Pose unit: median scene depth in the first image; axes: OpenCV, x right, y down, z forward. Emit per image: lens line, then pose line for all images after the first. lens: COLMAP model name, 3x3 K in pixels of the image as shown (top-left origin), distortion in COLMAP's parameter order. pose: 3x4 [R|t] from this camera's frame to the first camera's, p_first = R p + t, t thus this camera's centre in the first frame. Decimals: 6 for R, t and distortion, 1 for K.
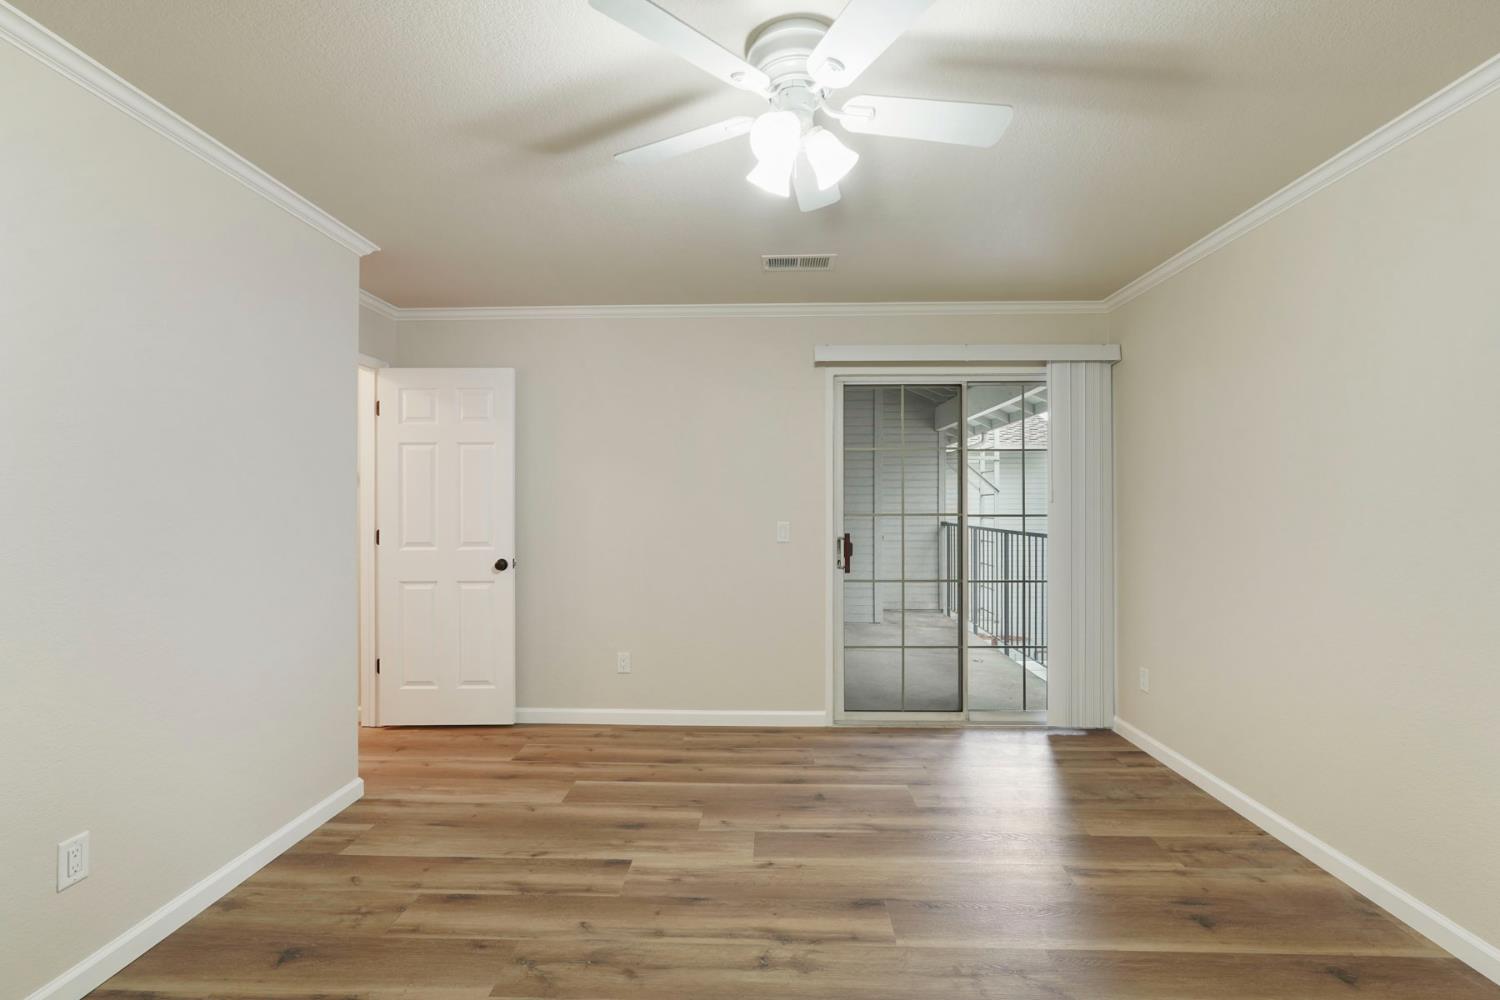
lens RADIAL K [[612.5, 0, 785.9], [0, 612.5, 503.3], [0, 0, 1]] dist [-0.002504, -0.000255]
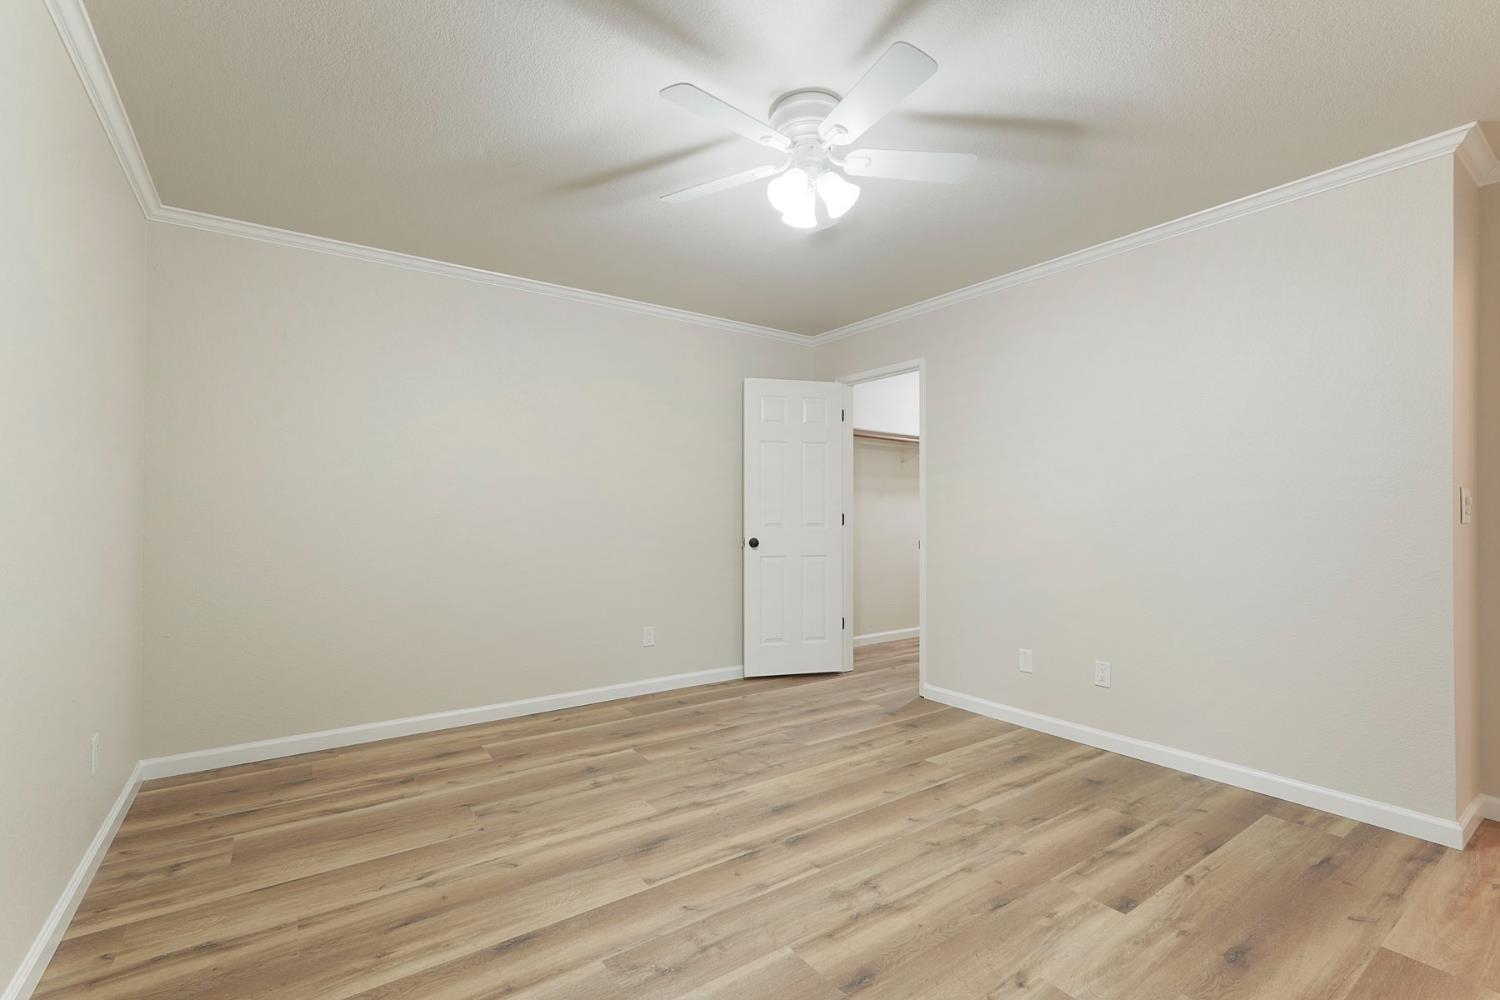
lens RADIAL K [[680.8, 0, 753.7], [0, 680.8, 511.7], [0, 0, 1]] dist [-0.003300, 0.000015]
pose [[-0.795296, 0.000701, -0.606221, 0.789881], [0.001855, 0.999997, -0.001277, 0.074410], [0.606219, -0.002141, -0.795295, 1.678113]]
